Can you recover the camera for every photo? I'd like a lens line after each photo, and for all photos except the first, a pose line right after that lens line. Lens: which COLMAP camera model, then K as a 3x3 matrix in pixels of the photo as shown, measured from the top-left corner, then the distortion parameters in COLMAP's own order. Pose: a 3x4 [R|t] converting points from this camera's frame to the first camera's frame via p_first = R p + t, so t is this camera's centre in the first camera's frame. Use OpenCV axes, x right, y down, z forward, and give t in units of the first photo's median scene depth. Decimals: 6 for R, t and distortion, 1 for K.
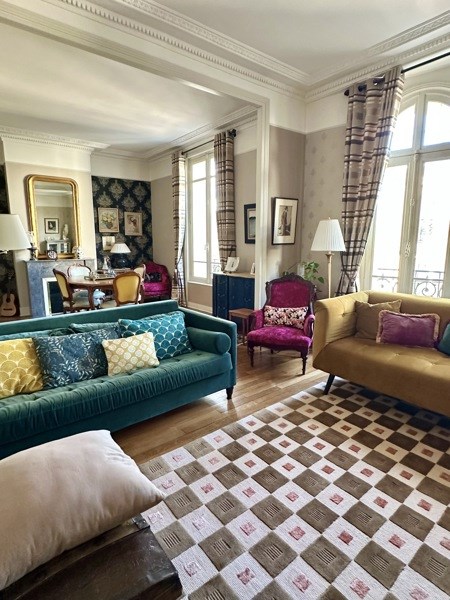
lens RADIAL K [[331.7, 0, 224.2], [0, 331.7, 299.8], [0, 0, 1]] dist [0.001161, 0.000183]
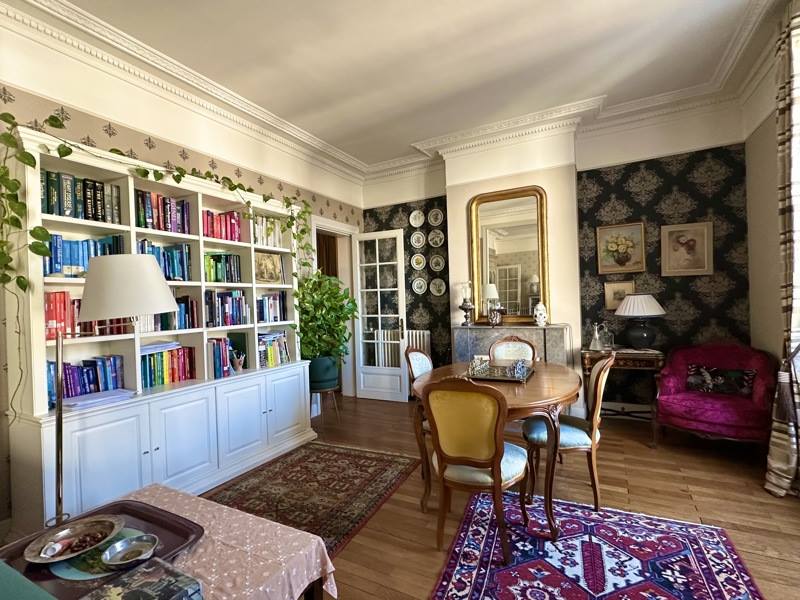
lens RADIAL K [[382.0, 0, 400.4], [0, 382.0, 302.0], [0, 0, 1]] dist [0.002341, 0.000023]
pose [[0.391570, -0.006710, -0.920124, 0.043087], [-0.126915, 0.990022, -0.061231, -0.085202], [0.911354, 0.140754, 0.386811, 0.490530]]
